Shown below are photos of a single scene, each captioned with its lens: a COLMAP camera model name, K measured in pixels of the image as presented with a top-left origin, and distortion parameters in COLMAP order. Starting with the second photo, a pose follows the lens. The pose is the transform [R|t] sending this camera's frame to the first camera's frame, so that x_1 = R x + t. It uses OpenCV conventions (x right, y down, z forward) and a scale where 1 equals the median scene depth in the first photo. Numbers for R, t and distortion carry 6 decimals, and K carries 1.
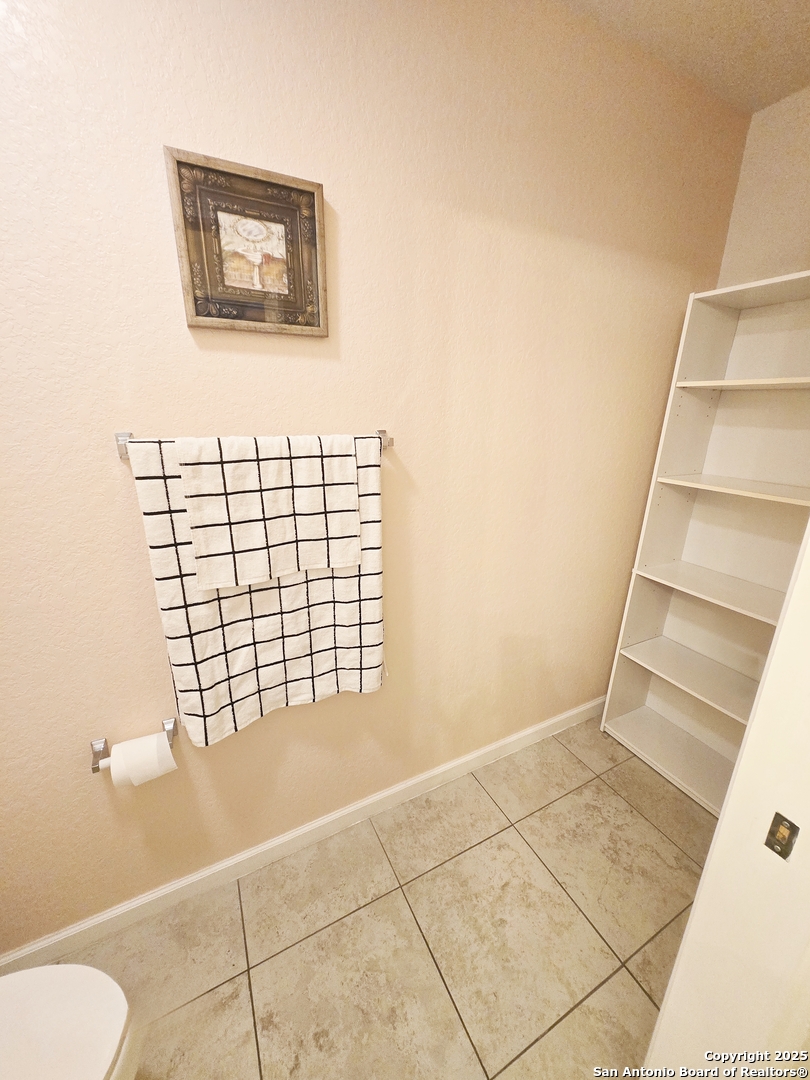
lens RADIAL K [[420.2, 0, 409.5], [0, 420.2, 542.9], [0, 0, 1]] dist [-0.003160, 0.001183]
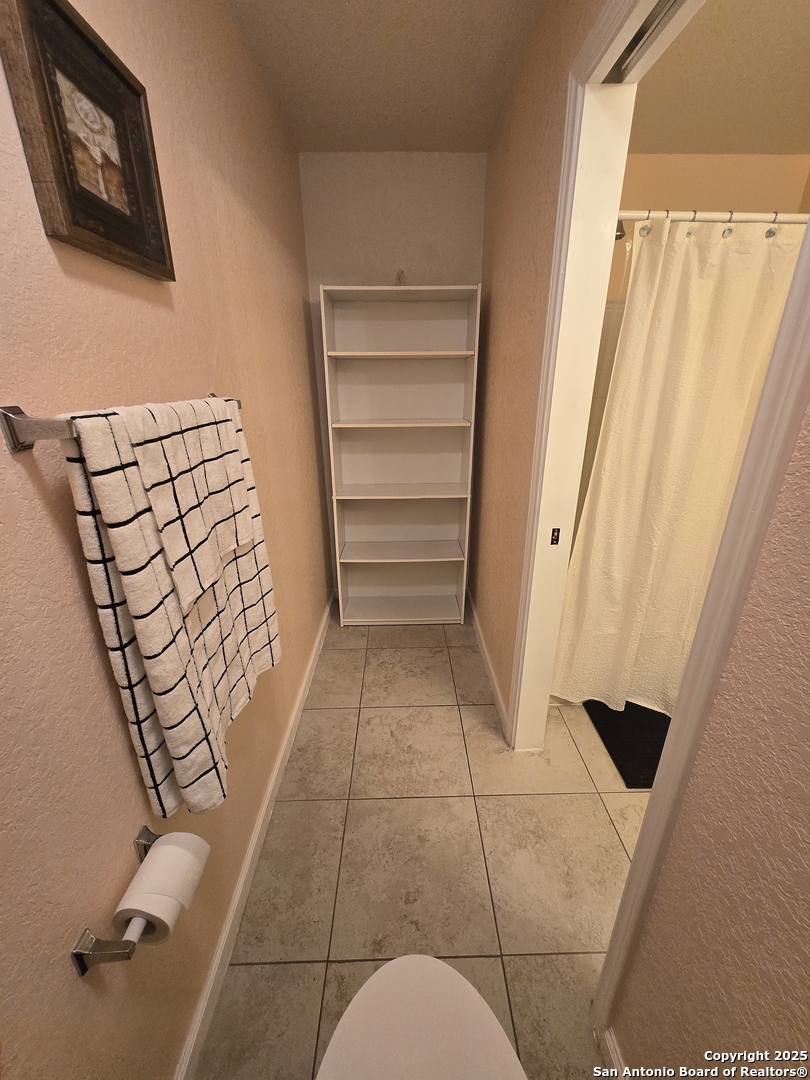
lens RADIAL K [[420.2, 0, 416.9], [0, 420.2, 540.6], [0, 0, 1]] dist [-0.003160, 0.001183]
pose [[0.435704, -0.334863, 0.835481, -0.698463], [0.283343, 0.932056, 0.225807, -0.043691], [-0.854330, 0.138343, 0.500981, 0.183623]]
